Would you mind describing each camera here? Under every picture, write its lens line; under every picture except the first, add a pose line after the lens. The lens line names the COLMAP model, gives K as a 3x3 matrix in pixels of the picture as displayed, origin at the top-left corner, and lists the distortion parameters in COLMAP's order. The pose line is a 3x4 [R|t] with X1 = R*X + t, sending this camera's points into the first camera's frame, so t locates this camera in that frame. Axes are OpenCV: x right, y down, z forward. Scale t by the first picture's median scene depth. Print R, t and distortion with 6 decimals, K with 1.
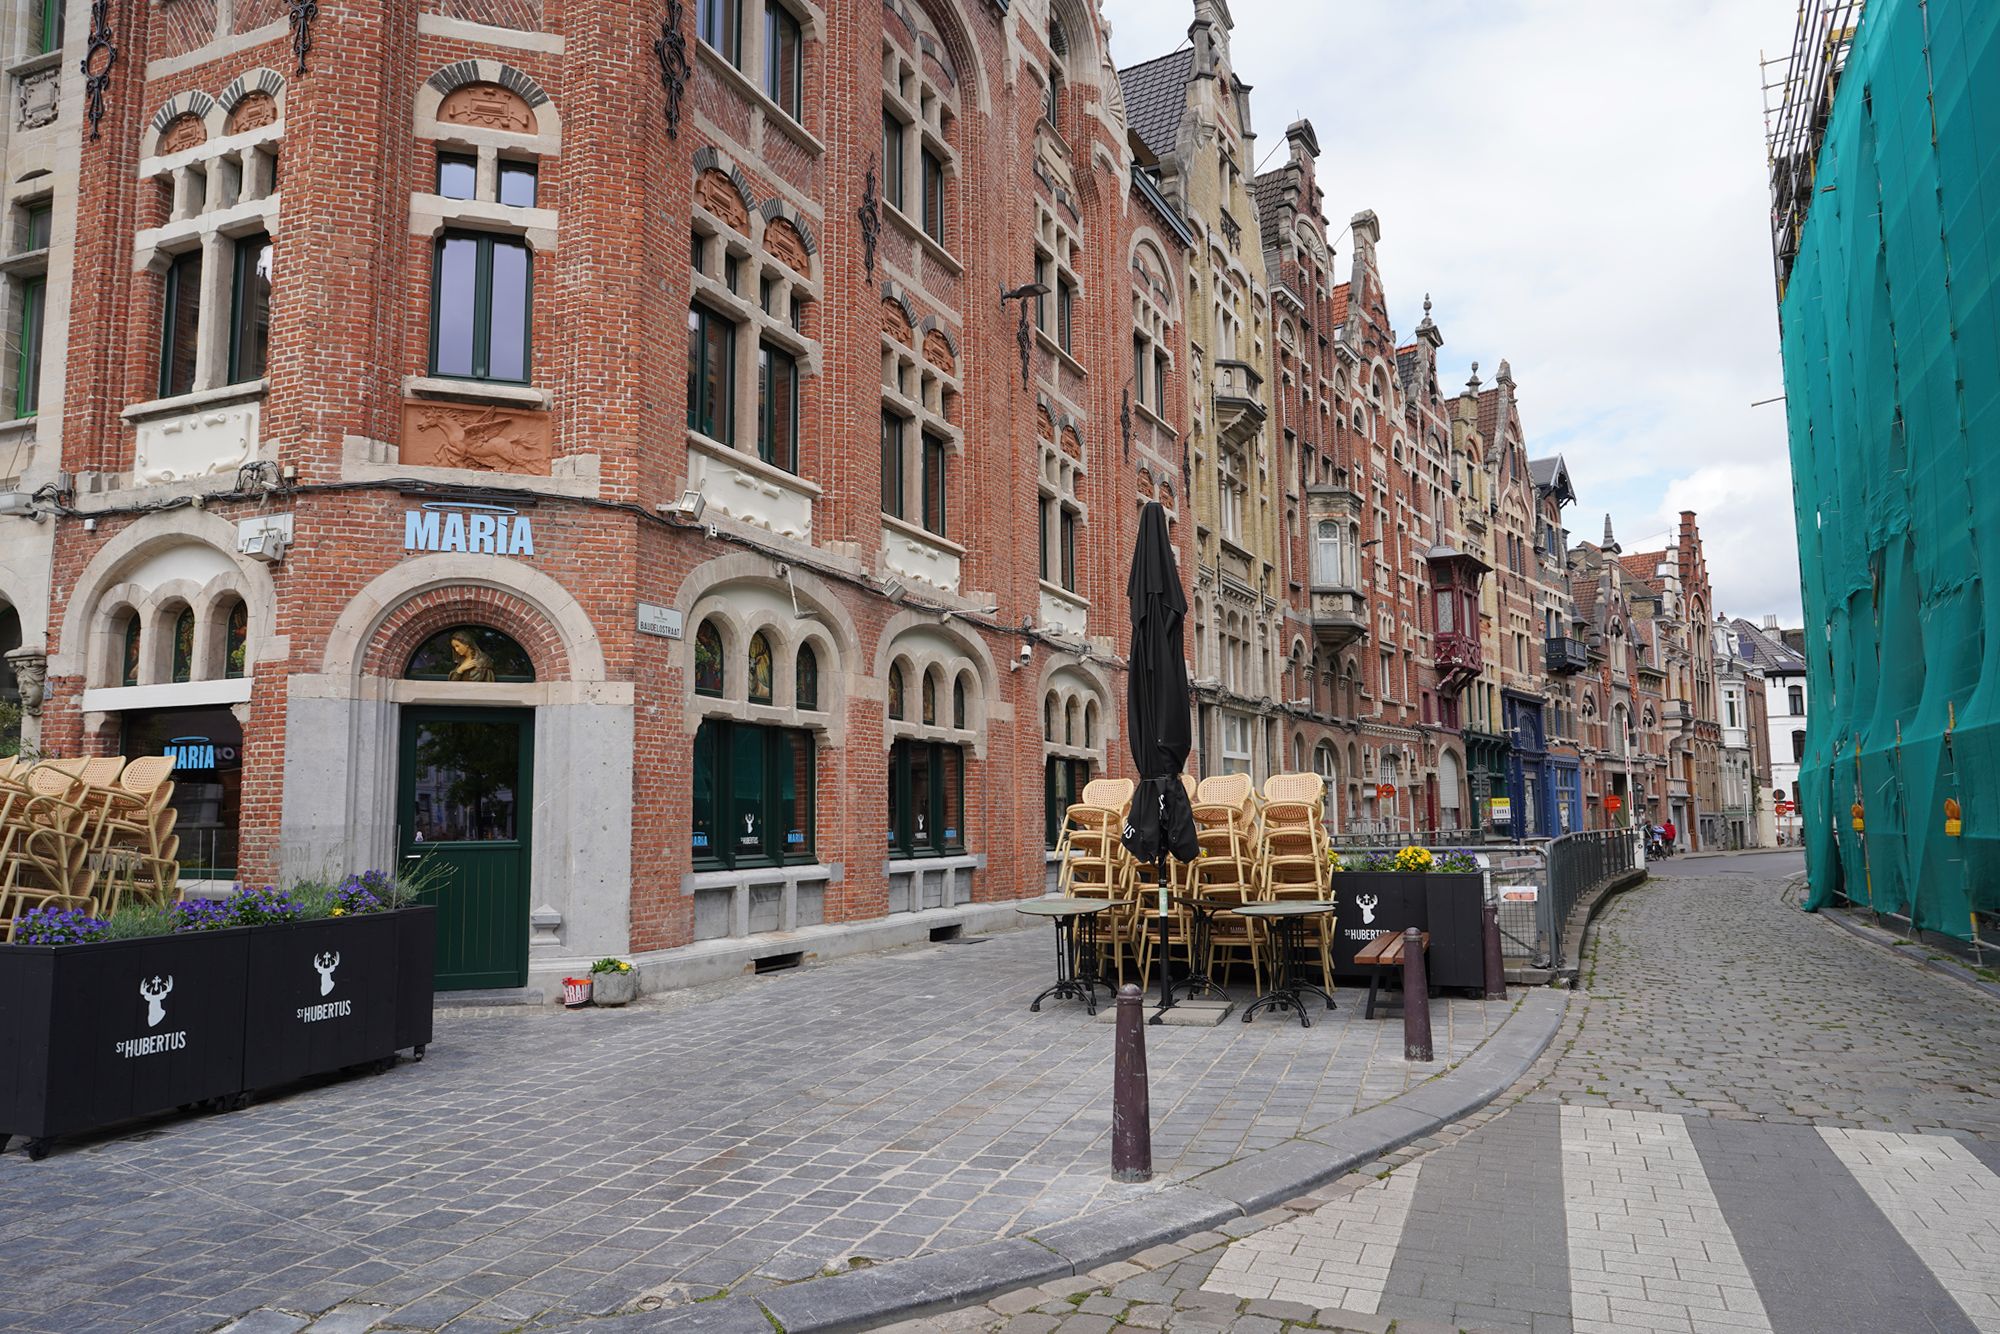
lens RADIAL K [[1368.8, 0, 1000.0], [0, 1368.8, 667.0], [0, 0, 1]] dist [-0.006467, -0.001414]
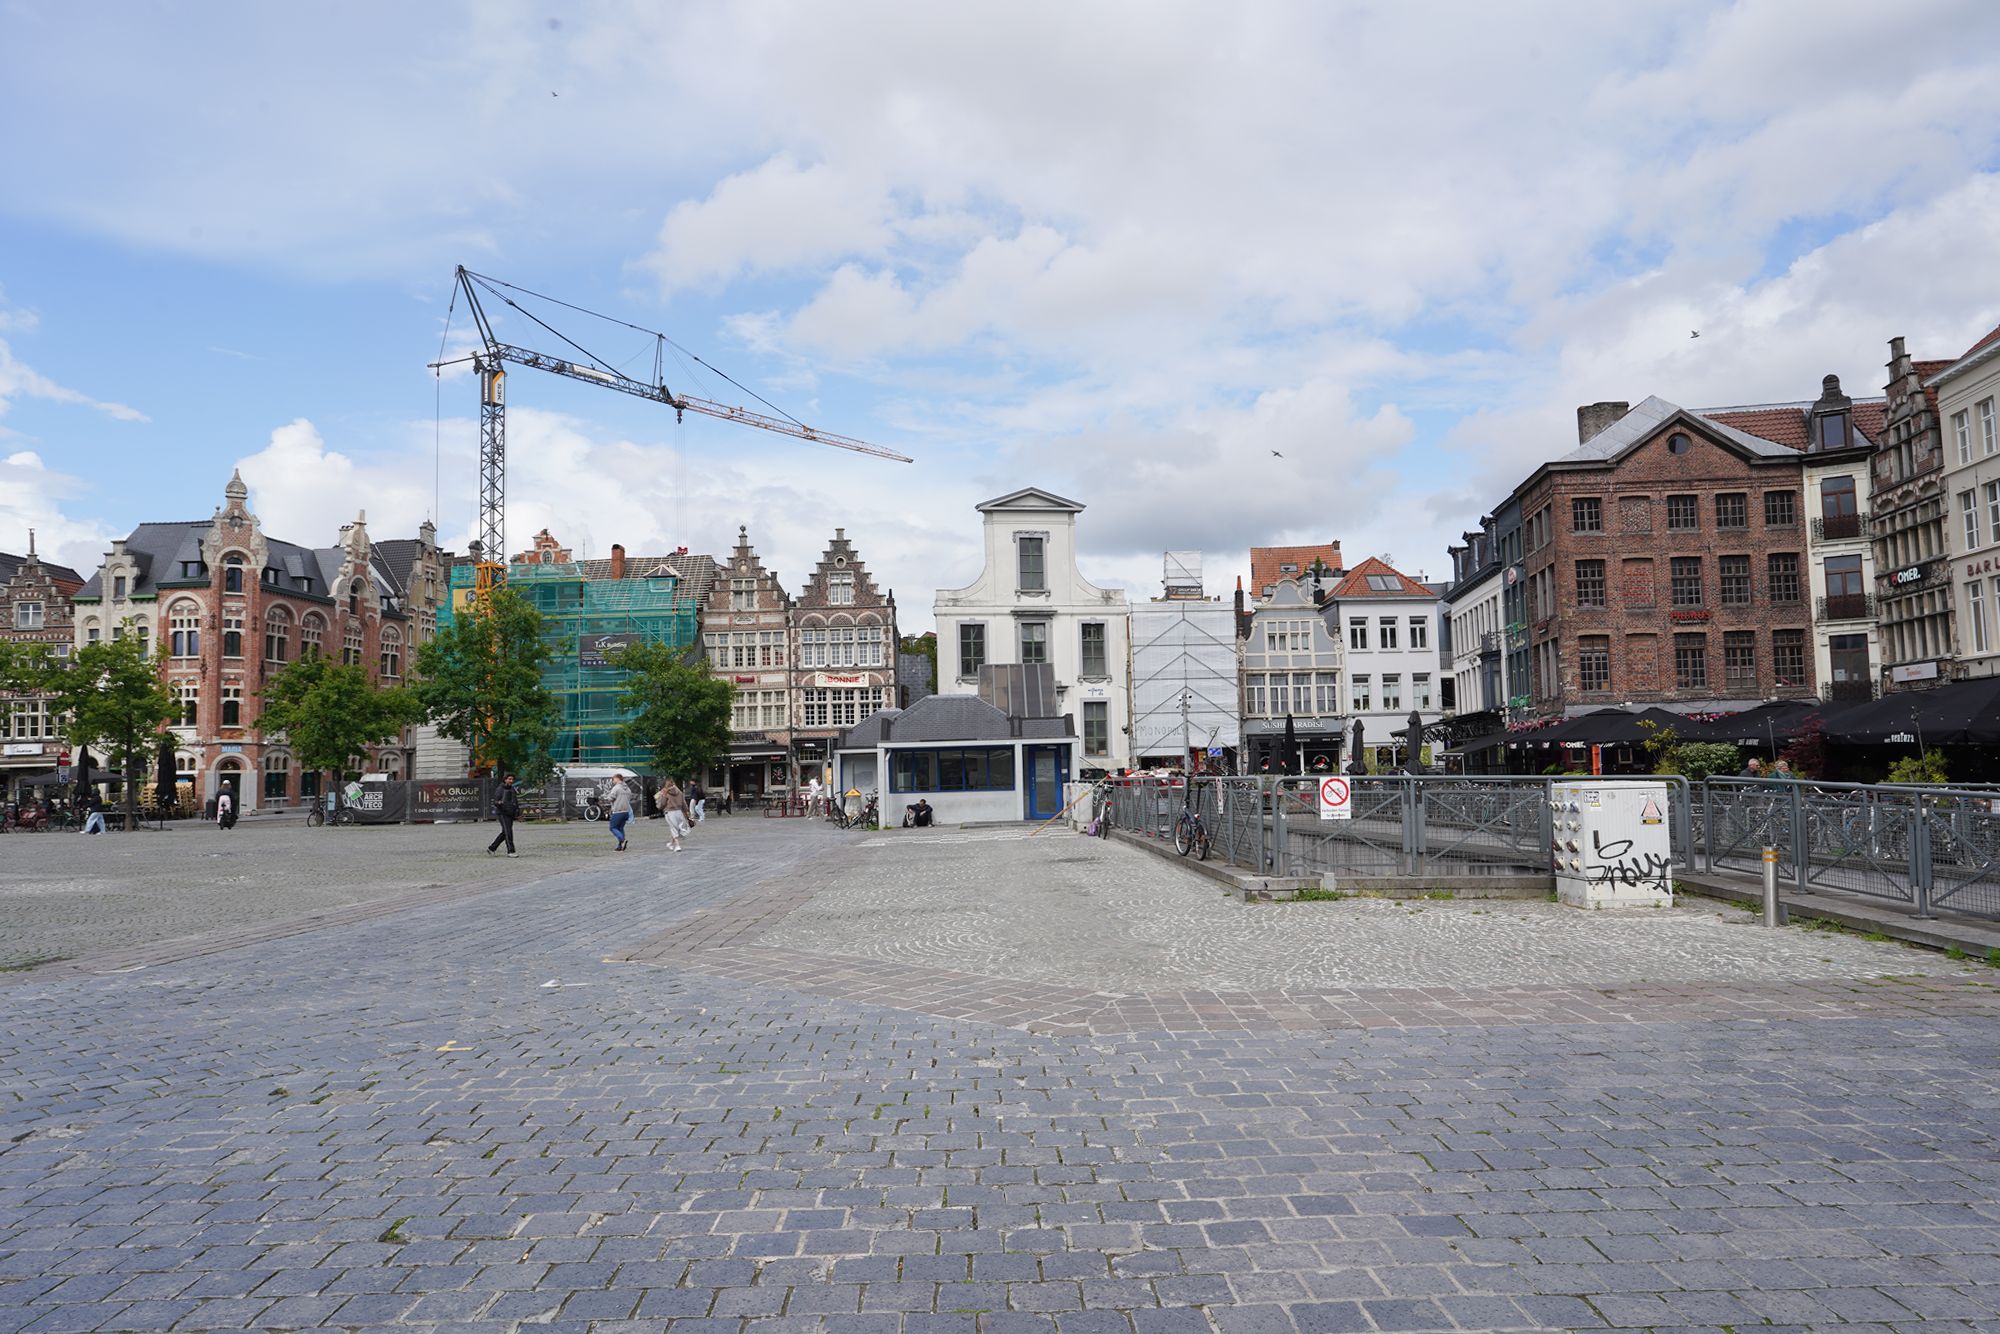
lens RADIAL K [[1368.8, 0, 1000.0], [0, 1368.8, 667.0], [0, 0, 1]] dist [-0.006467, -0.001414]
pose [[0.934942, 0.013171, 0.354555, 0.746541], [-0.021870, 0.999550, 0.020537, -0.697511], [-0.354125, -0.026955, 0.934810, -6.439798]]
